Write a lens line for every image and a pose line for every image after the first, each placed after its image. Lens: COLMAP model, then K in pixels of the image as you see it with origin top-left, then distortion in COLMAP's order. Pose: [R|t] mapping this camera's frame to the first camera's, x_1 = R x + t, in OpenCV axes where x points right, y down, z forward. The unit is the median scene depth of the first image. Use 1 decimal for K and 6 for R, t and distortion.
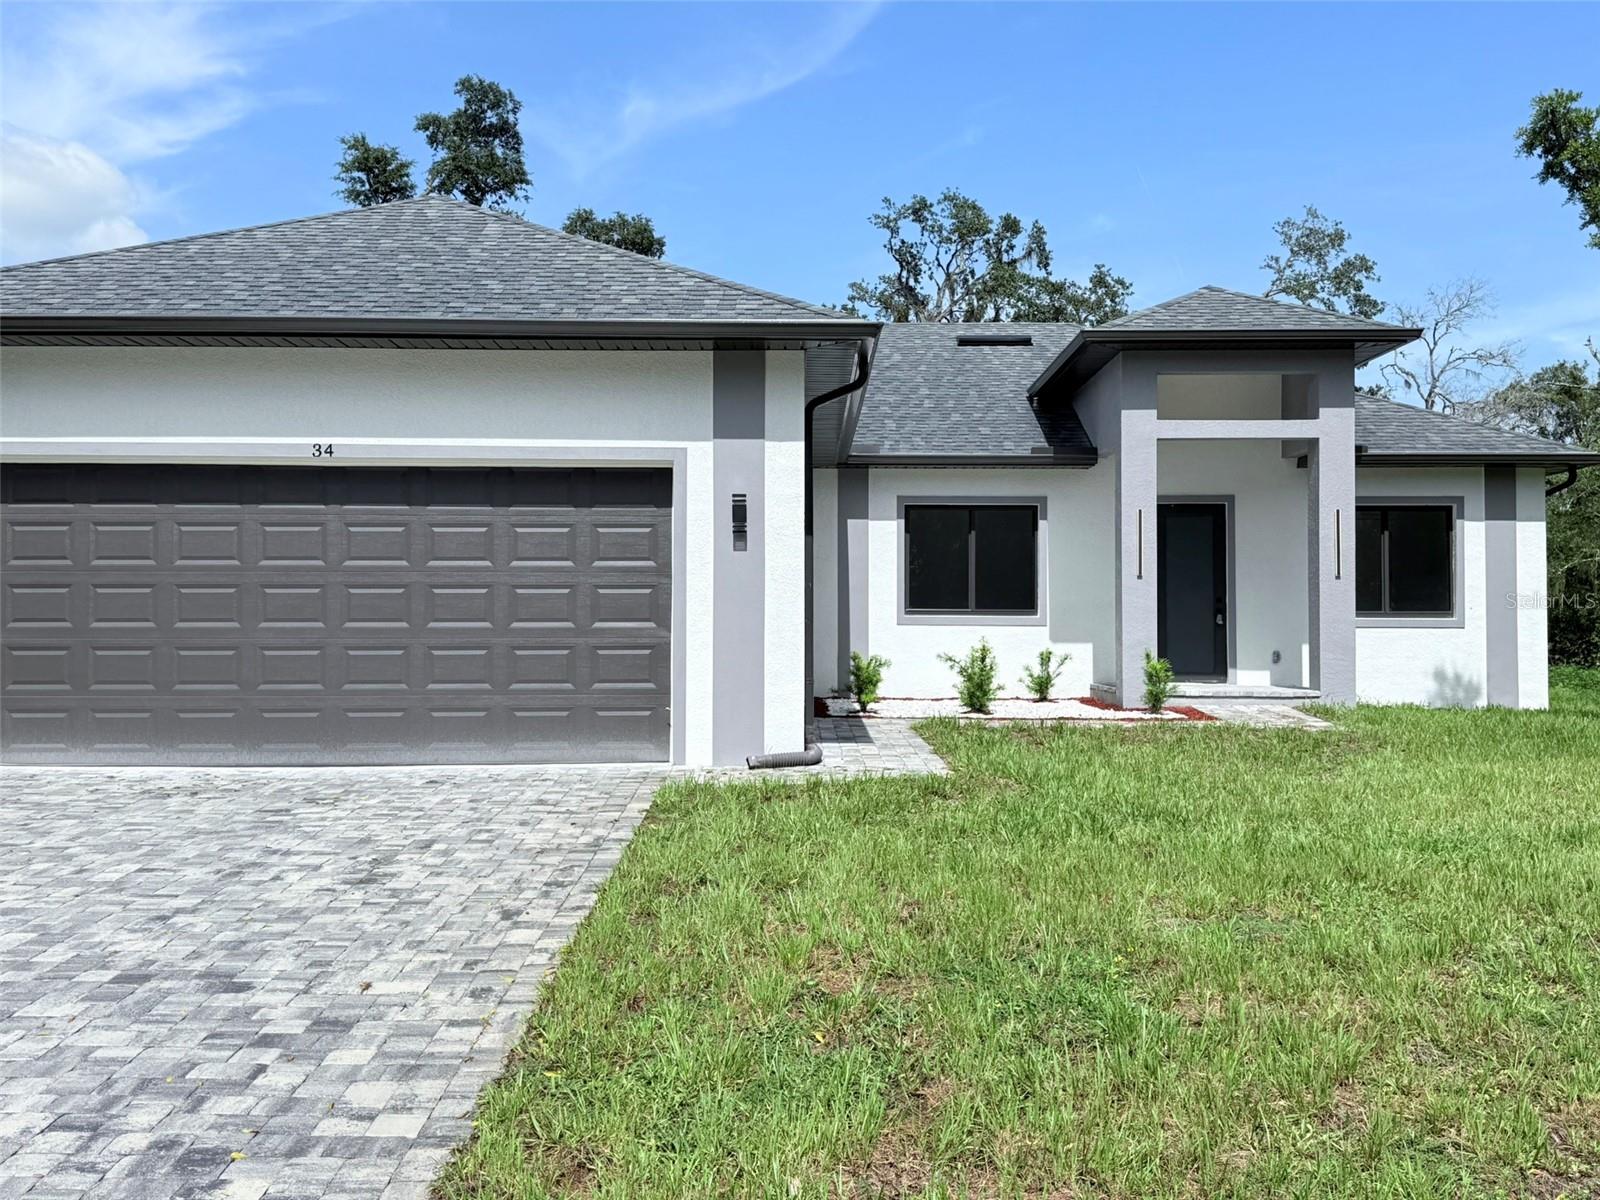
lens RADIAL K [[1628.1, 0, 800.0], [0, 1628.1, 600.0], [0, 0, 1]] dist [0.128722, -0.003042]
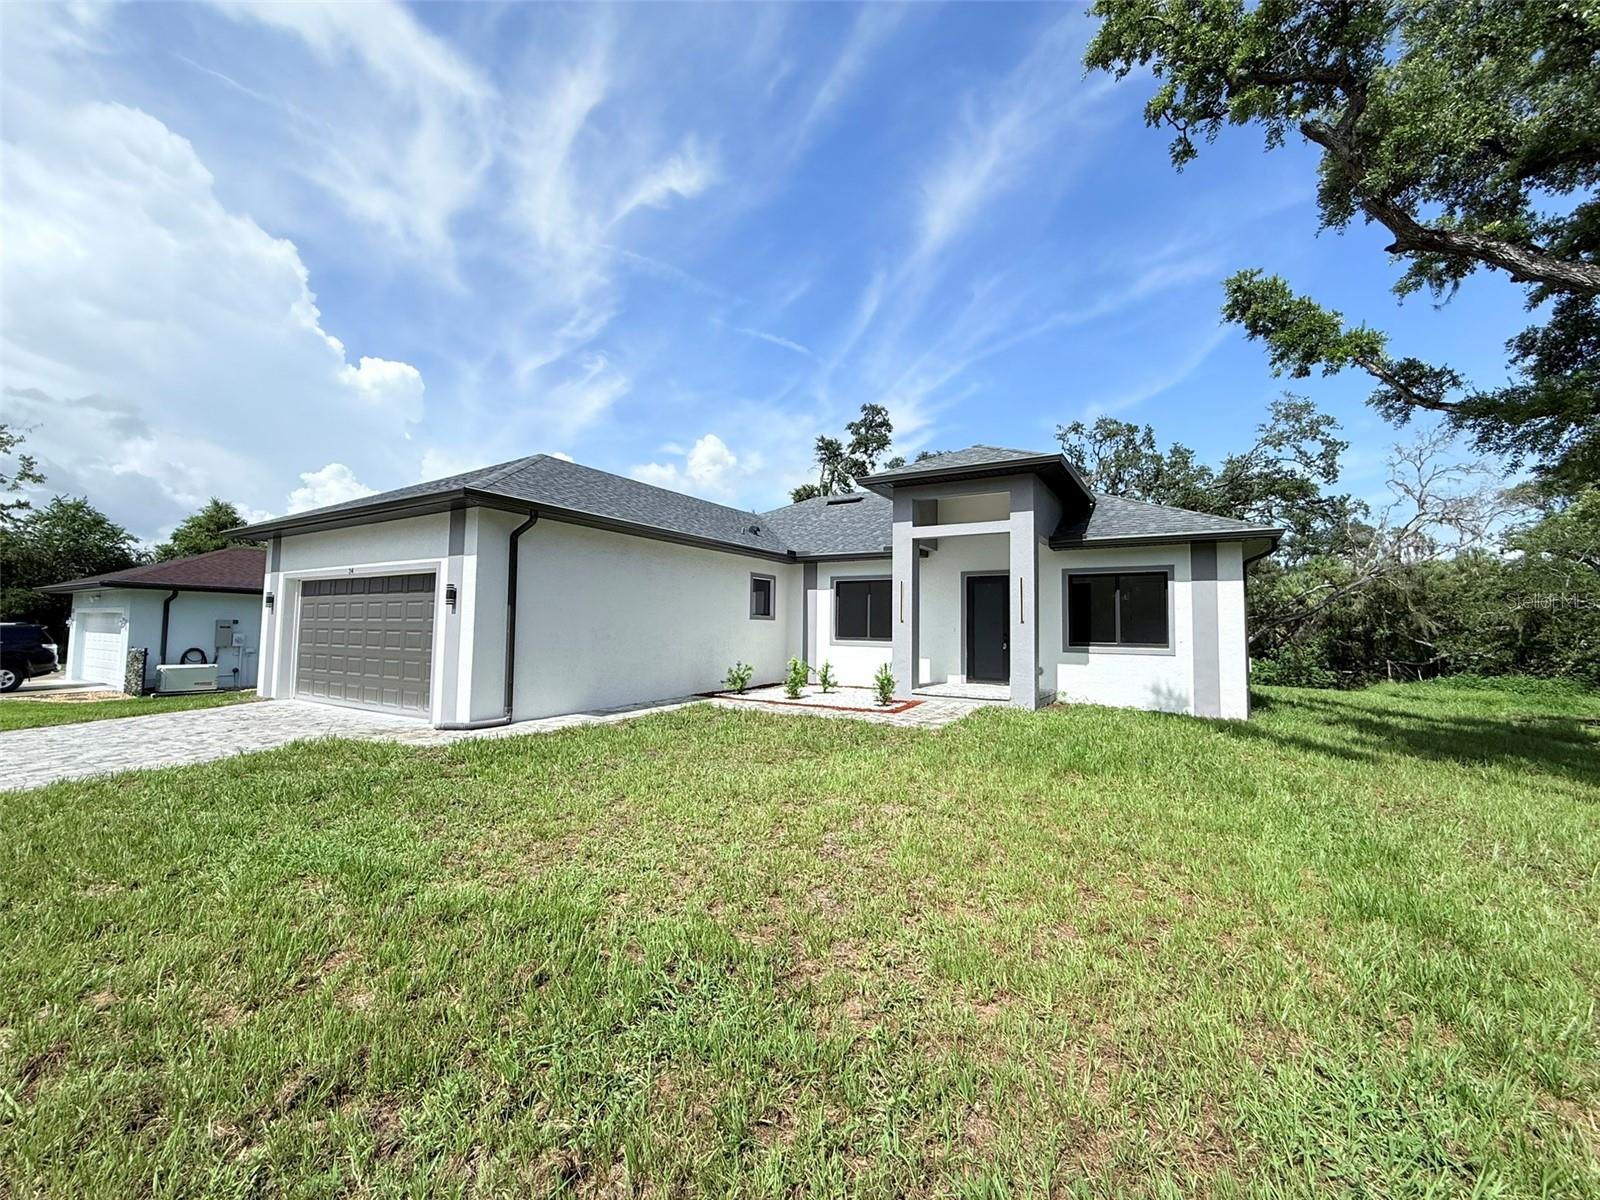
lens RADIAL K [[637.3, 0, 801.1], [0, 637.3, 598.9], [0, 0, 1]] dist [-0.001494, 0.001172]
pose [[0.846788, -0.015733, -0.531697, 0.417267], [0.000152, 0.999570, -0.029336, -0.016982], [0.531930, 0.024760, 0.846426, 0.366397]]
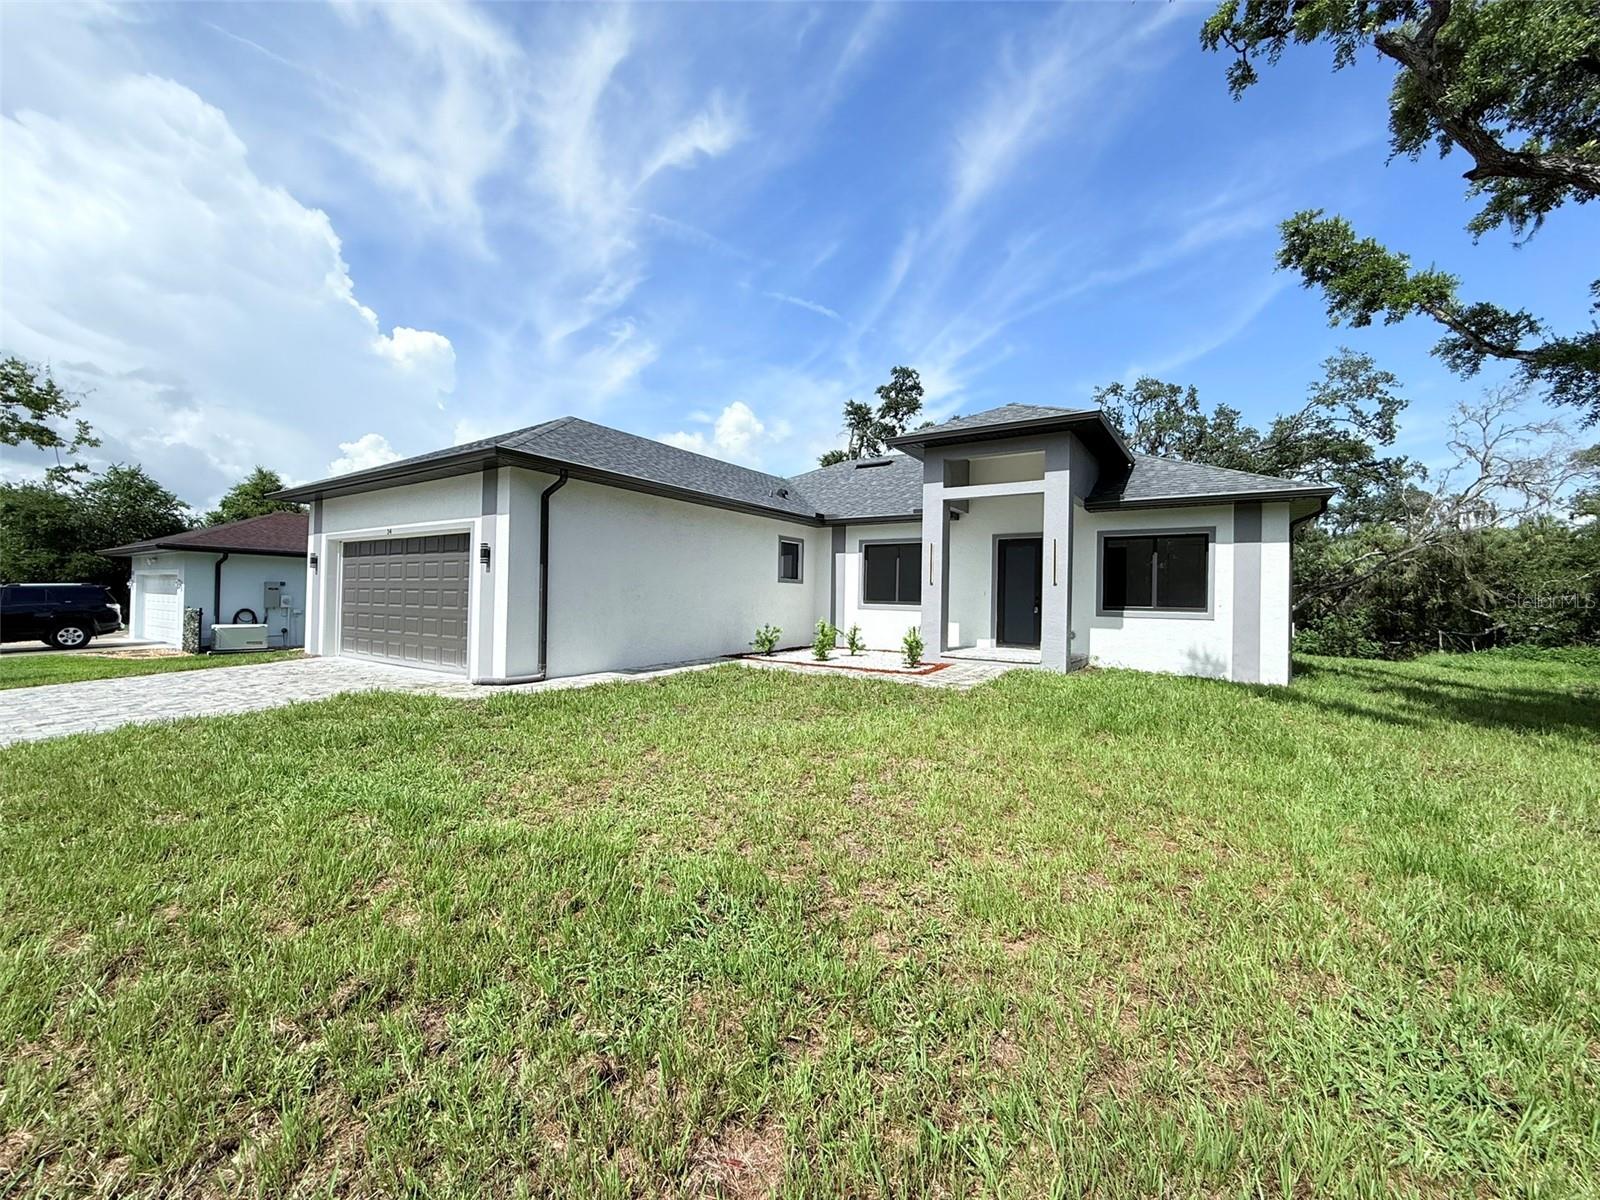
lens RADIAL K [[637.3, 0, 801.1], [0, 637.3, 598.9], [0, 0, 1]] dist [-0.001494, 0.001172]
pose [[0.822923, 0.013639, -0.567989, 0.416035], [-0.003793, 0.999821, 0.018513, -0.010368], [0.568140, -0.013080, 0.822828, 0.367431]]
